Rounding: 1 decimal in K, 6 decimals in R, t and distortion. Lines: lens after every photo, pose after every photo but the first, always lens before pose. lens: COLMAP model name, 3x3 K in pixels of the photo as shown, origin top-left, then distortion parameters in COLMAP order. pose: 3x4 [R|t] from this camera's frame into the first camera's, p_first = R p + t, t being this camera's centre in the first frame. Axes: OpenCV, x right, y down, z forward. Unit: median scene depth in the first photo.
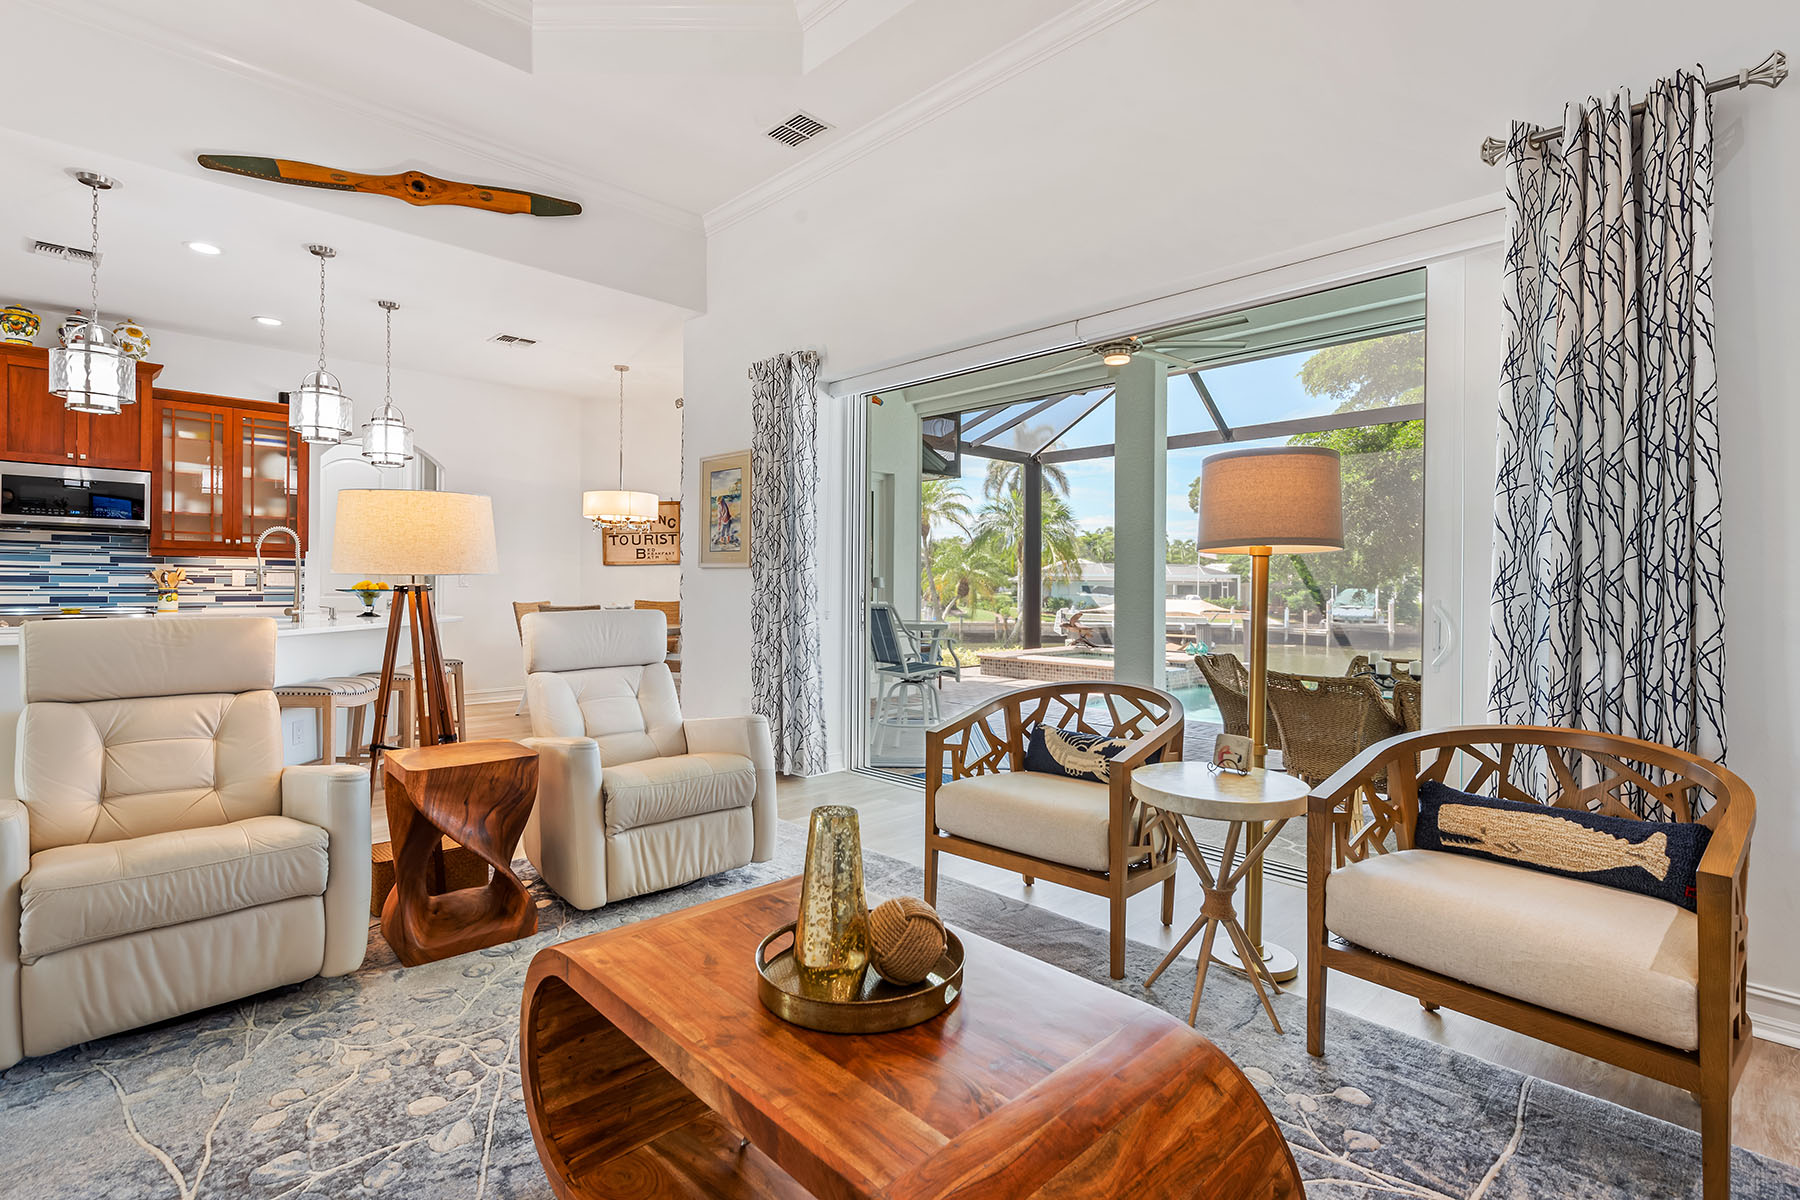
lens RADIAL K [[847.0, 0, 904.2], [0, 847.0, 587.8], [0, 0, 1]] dist [0.020348, -0.009604]
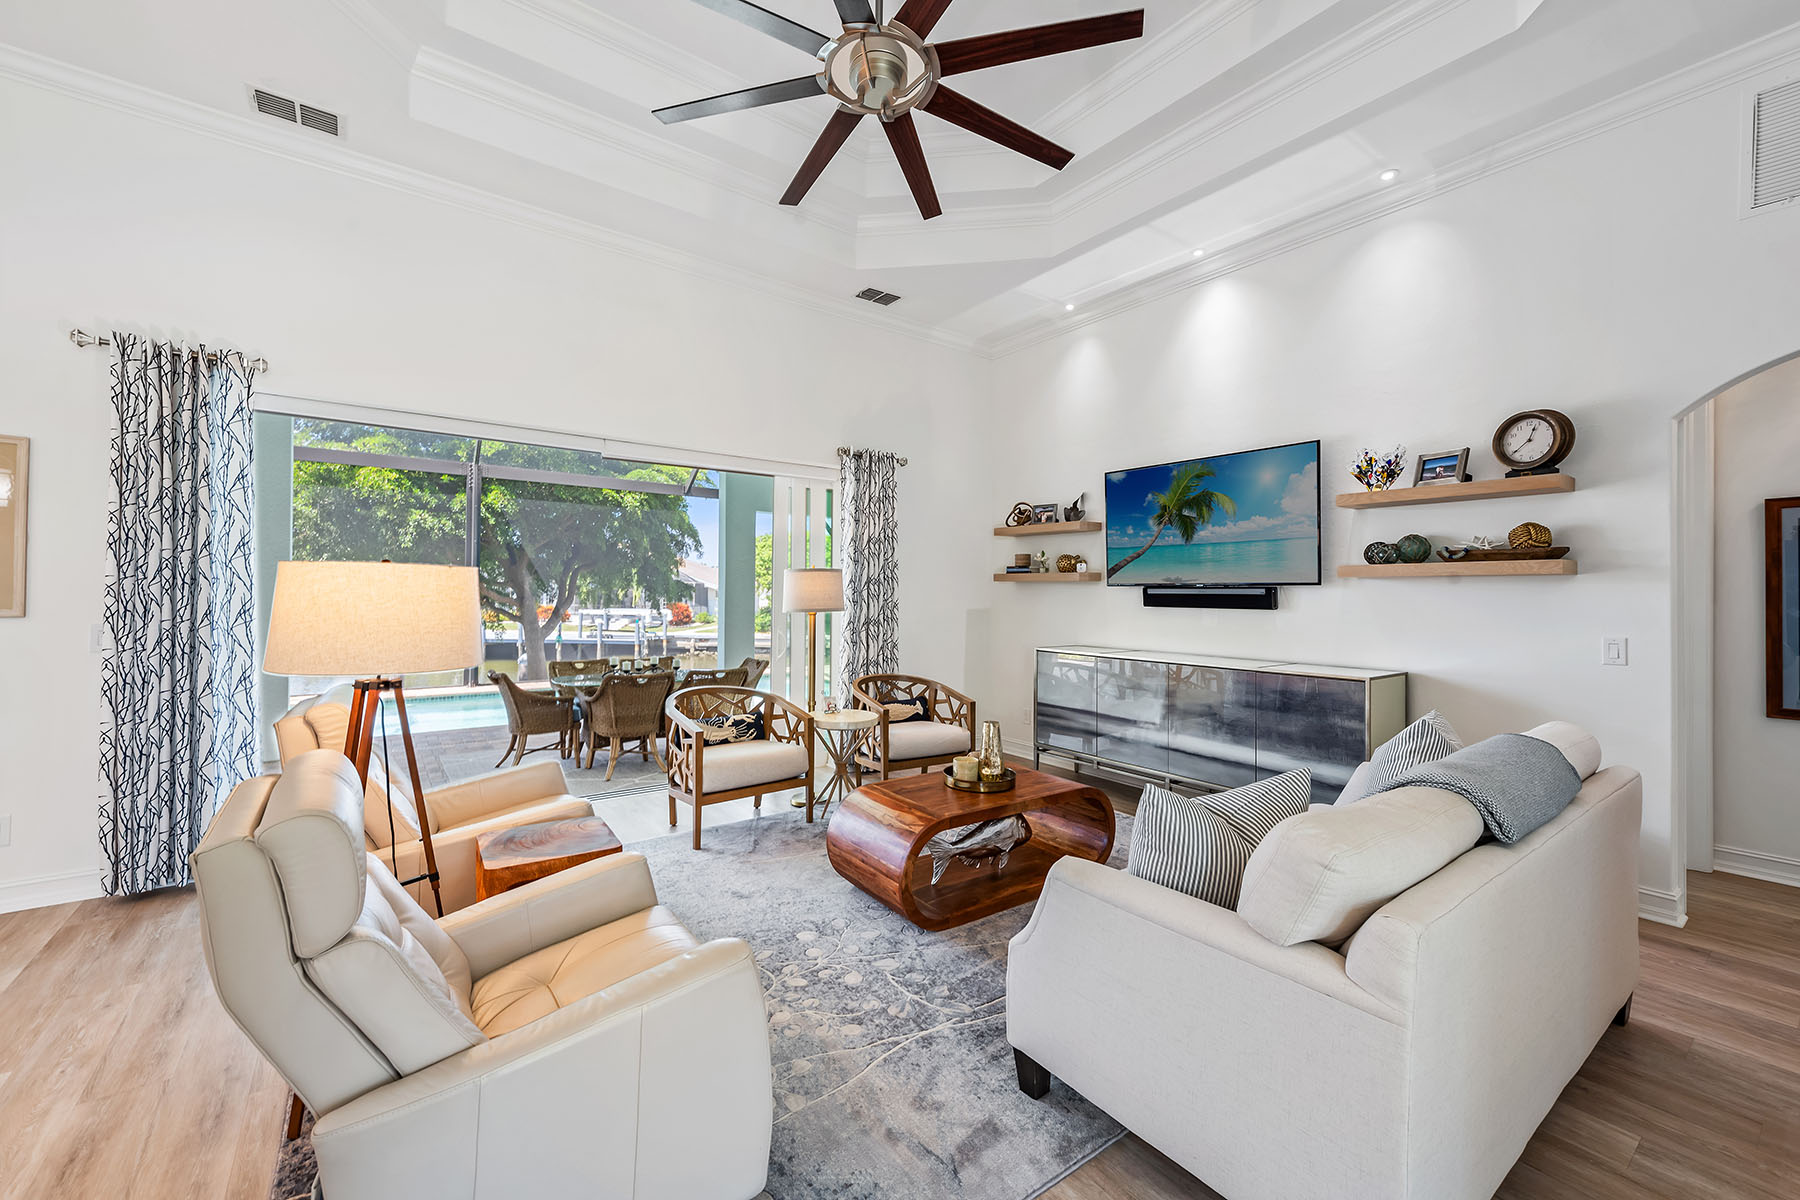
lens RADIAL K [[726.6, 0, 901.2], [0, 726.6, 591.5], [0, 0, 1]] dist [0.016932, -0.000061]
pose [[0.127574, -0.005545, 0.991814, -1.264346], [-0.004790, 0.999969, 0.006207, -0.099376], [-0.991818, -0.005543, 0.127543, 0.475888]]
